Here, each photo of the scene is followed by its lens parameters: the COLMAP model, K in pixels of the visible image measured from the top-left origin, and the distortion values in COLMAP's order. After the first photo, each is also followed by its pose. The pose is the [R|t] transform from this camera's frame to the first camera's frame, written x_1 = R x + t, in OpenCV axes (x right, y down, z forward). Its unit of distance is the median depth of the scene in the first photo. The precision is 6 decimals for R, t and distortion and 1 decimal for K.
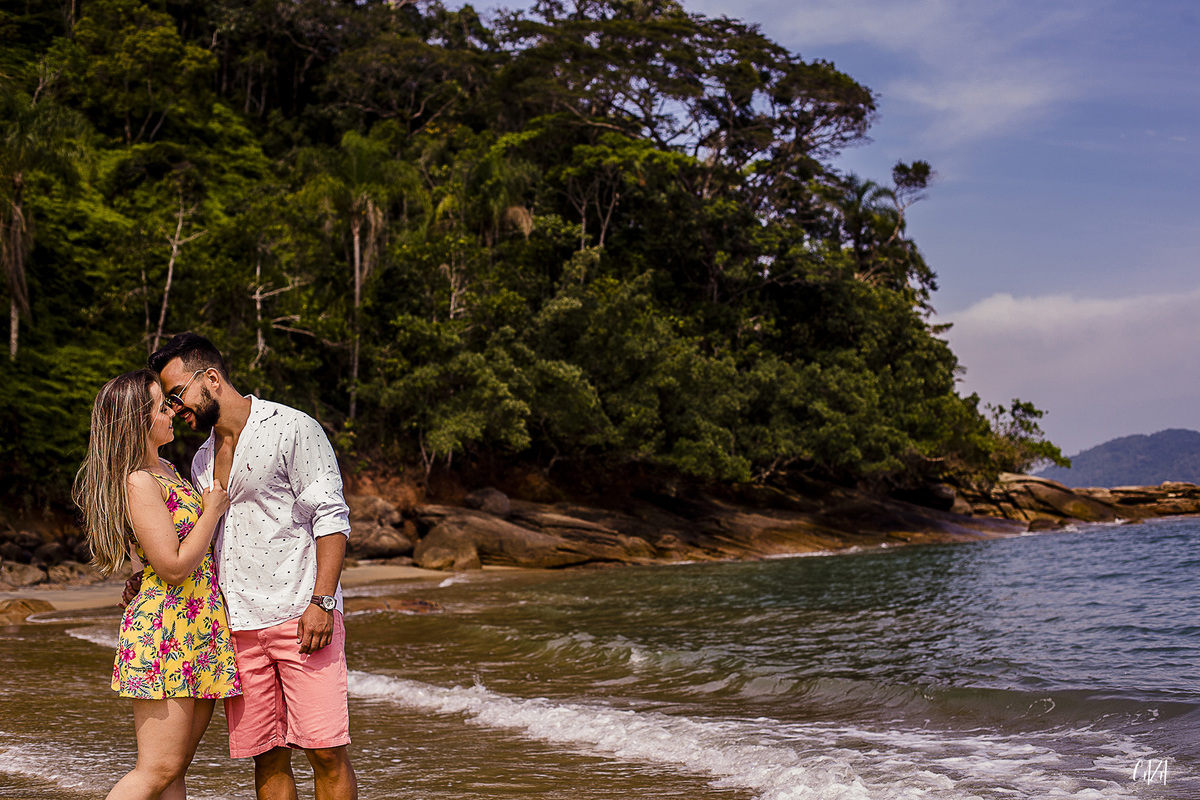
lens RADIAL K [[1738.5, 0, 600.0], [0, 1738.5, 400.0], [0, 0, 1]] dist [-0.115581, 0.033798]
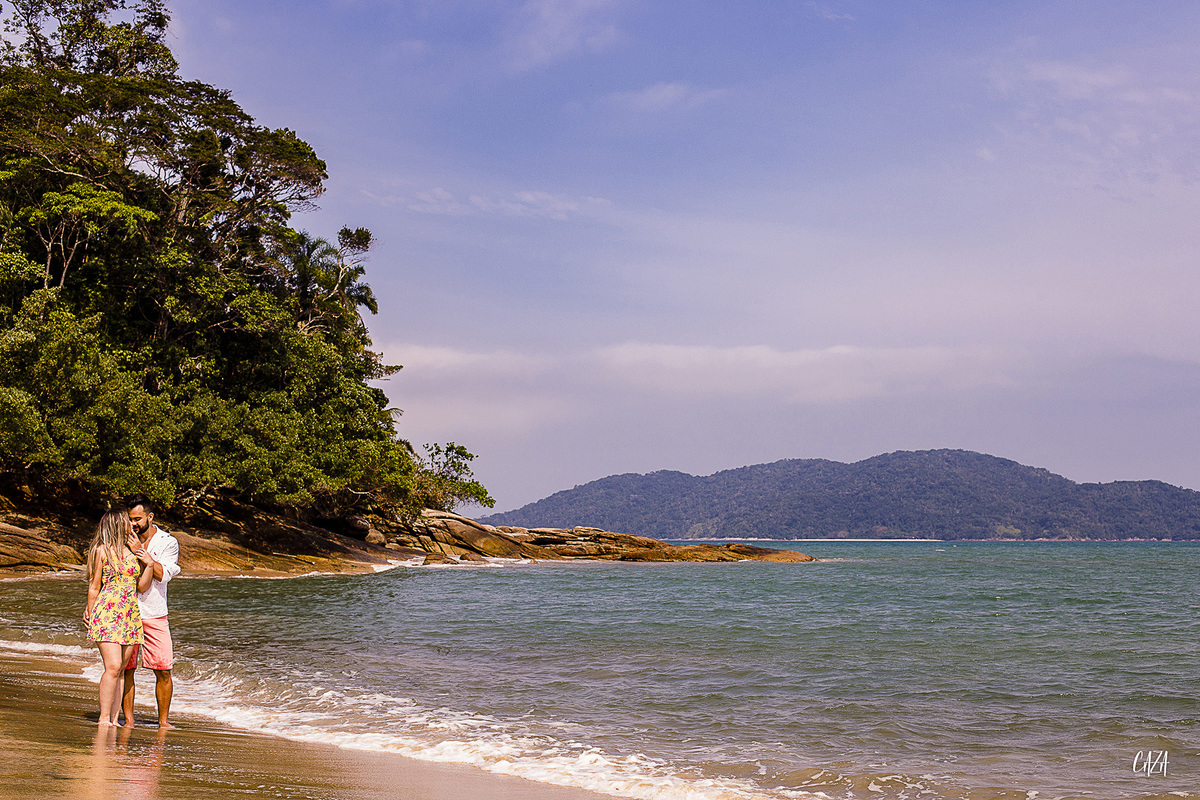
lens RADIAL K [[1738.5, 0, 600.0], [0, 1738.5, 400.0], [0, 0, 1]] dist [-0.115581, 0.033798]
pose [[0.952349, 0.083617, 0.293326, 0.012863], [-0.079933, 0.996498, -0.024544, -0.014440], [-0.294351, -0.000072, 0.955697, -0.157939]]
